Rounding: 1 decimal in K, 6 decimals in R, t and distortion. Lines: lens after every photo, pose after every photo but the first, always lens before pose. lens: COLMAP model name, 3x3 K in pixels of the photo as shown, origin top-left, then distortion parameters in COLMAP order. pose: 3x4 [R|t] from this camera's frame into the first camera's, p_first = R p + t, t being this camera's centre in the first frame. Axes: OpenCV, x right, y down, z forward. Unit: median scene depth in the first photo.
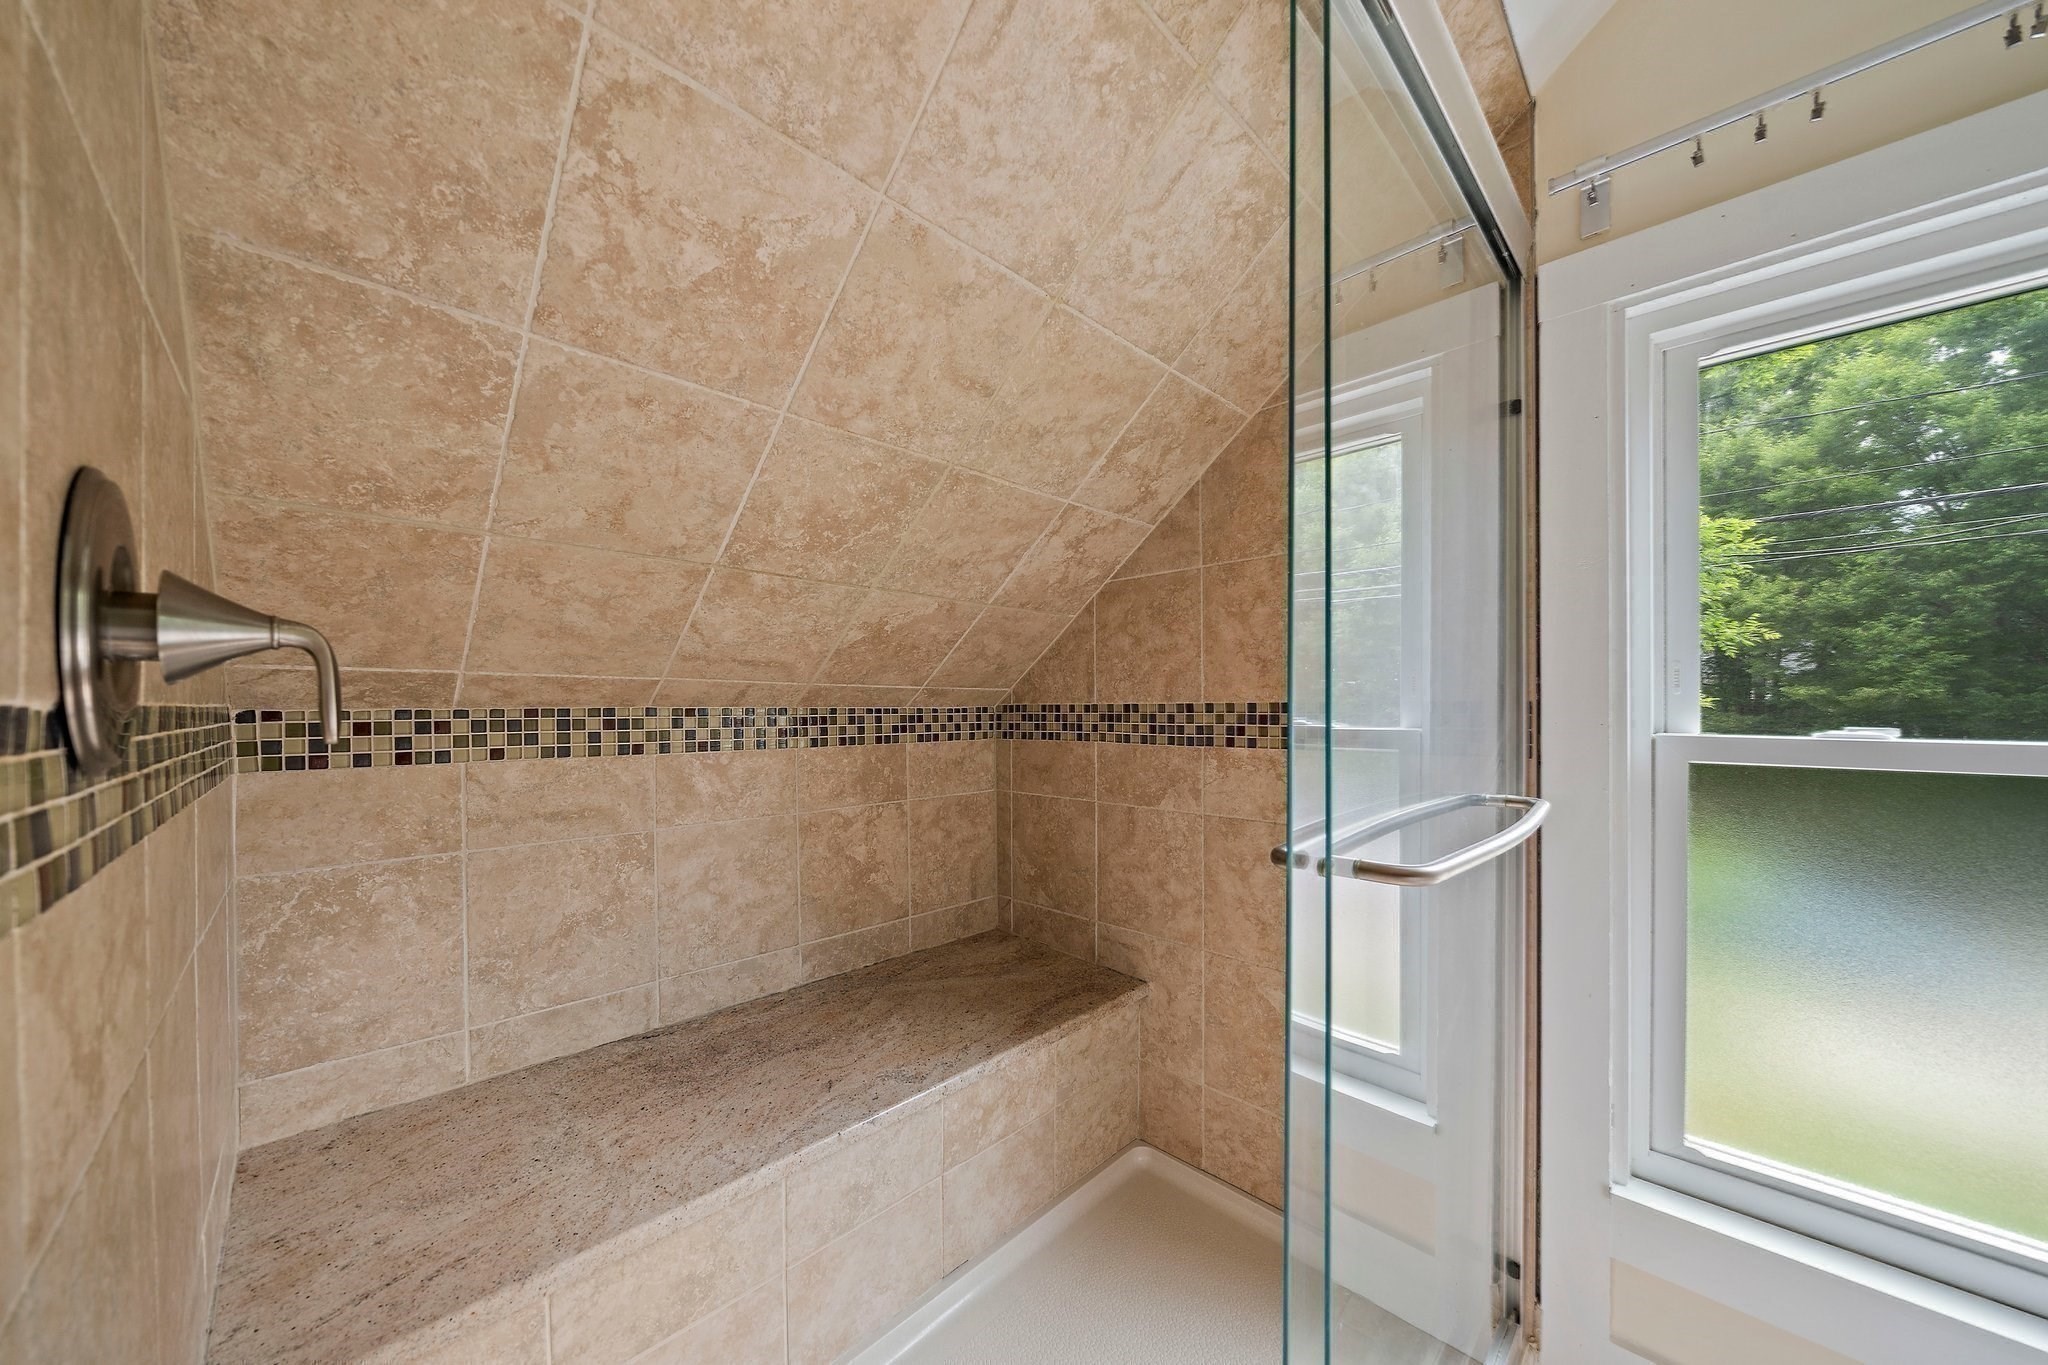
lens RADIAL K [[708.0, 0, 1016.7], [0, 708.0, 707.5], [0, 0, 1]] dist [-0.006834, 0.000518]
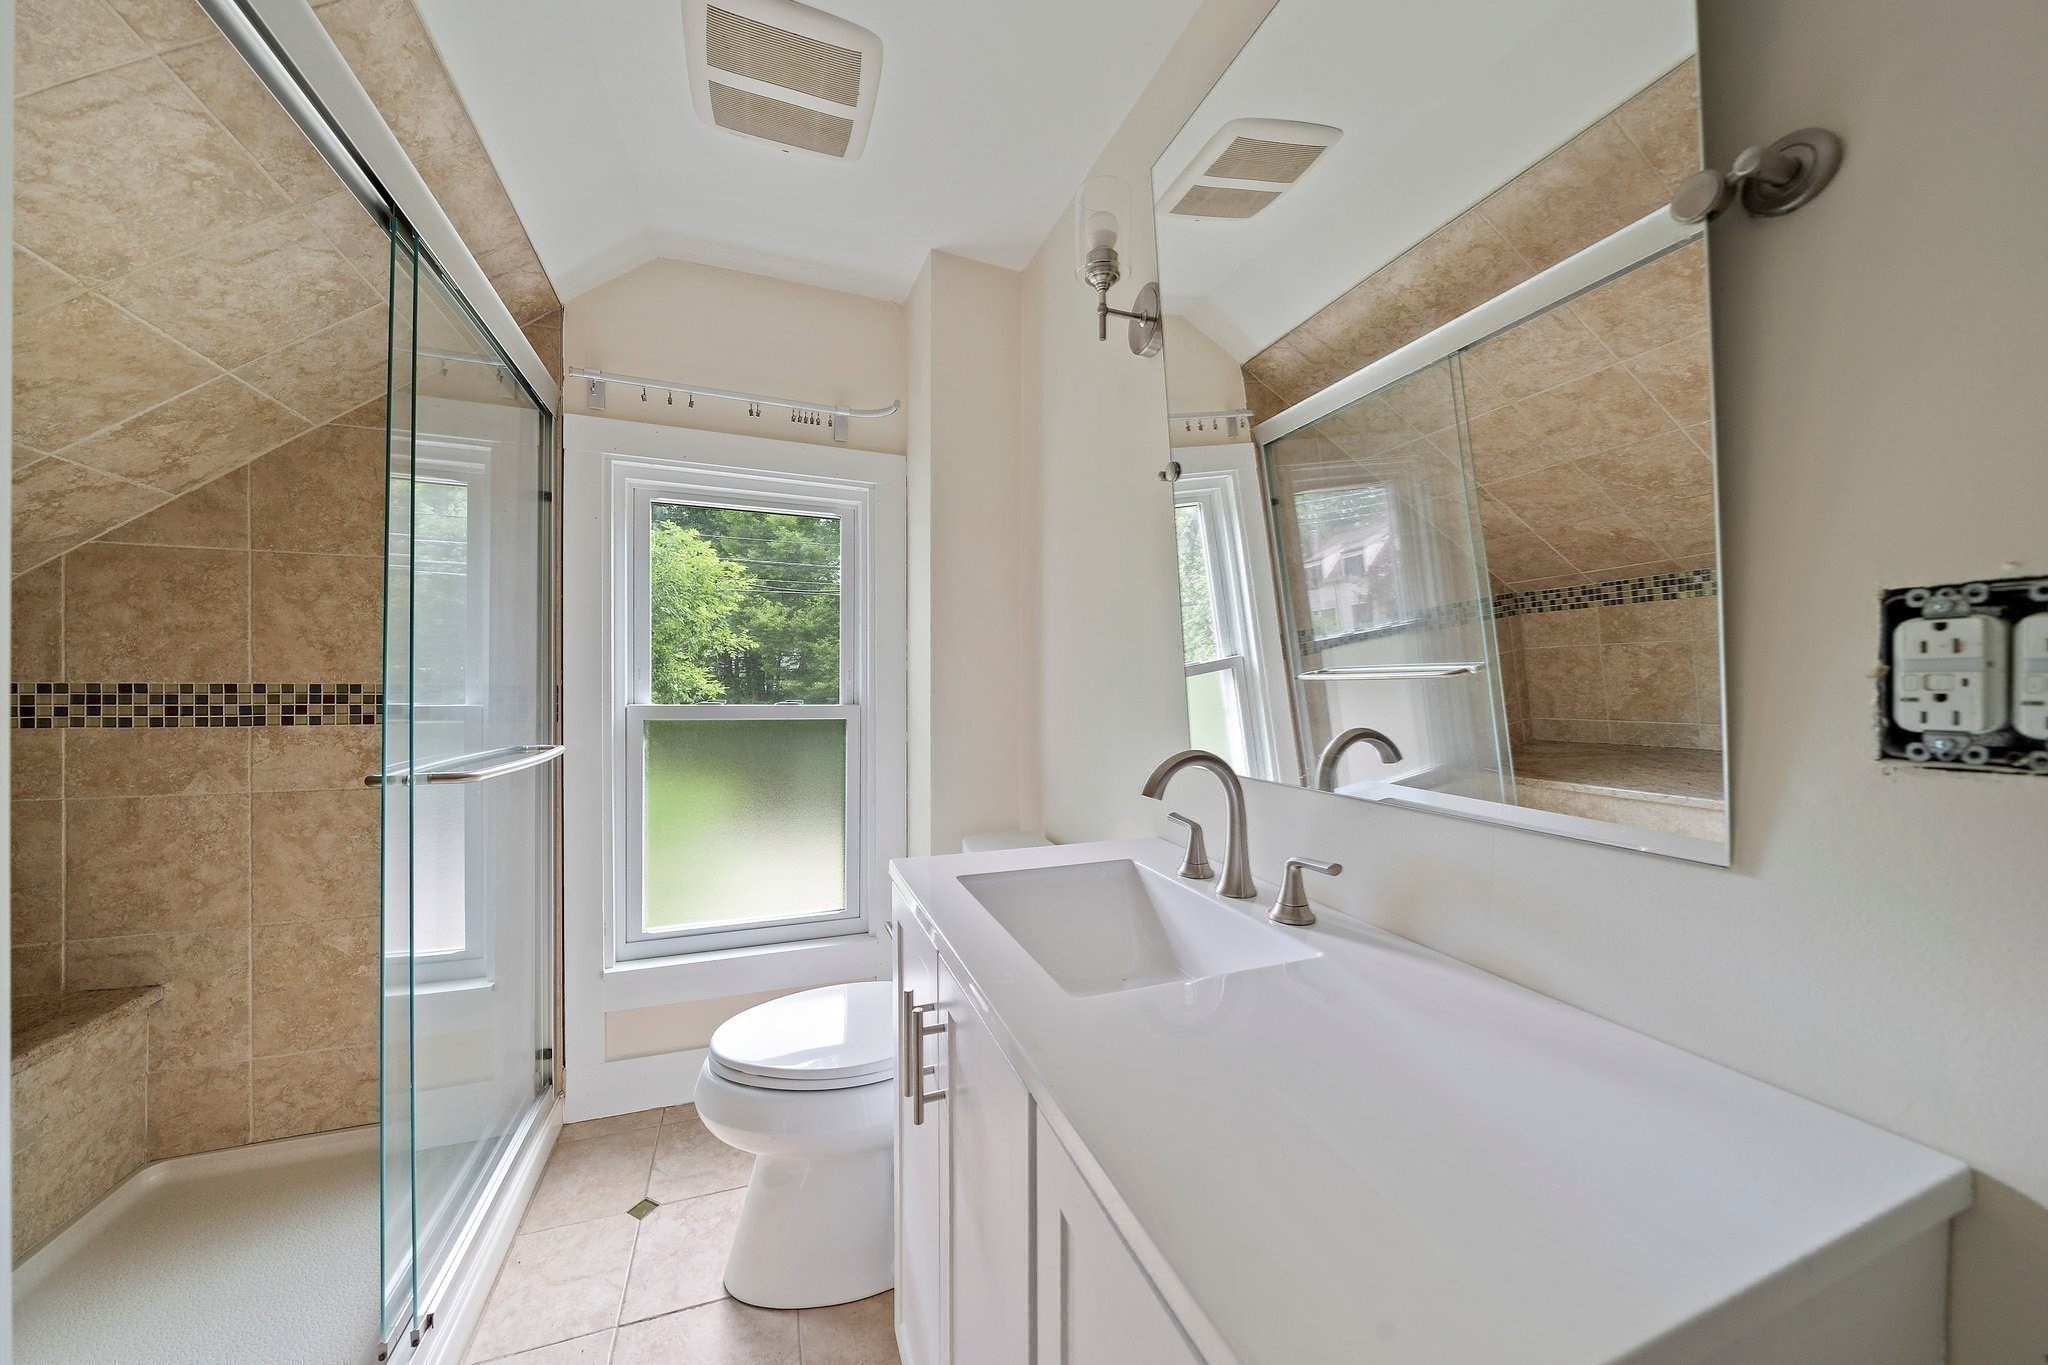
lens RADIAL K [[708.0, 0, 1025.9], [0, 708.0, 694.6], [0, 0, 1]] dist [-0.006834, 0.000518]
pose [[0.401921, 0.002778, 0.915670, -0.218422], [-0.001890, 0.999996, -0.002204, 0.009571], [-0.915672, -0.000845, 0.401925, -0.437826]]
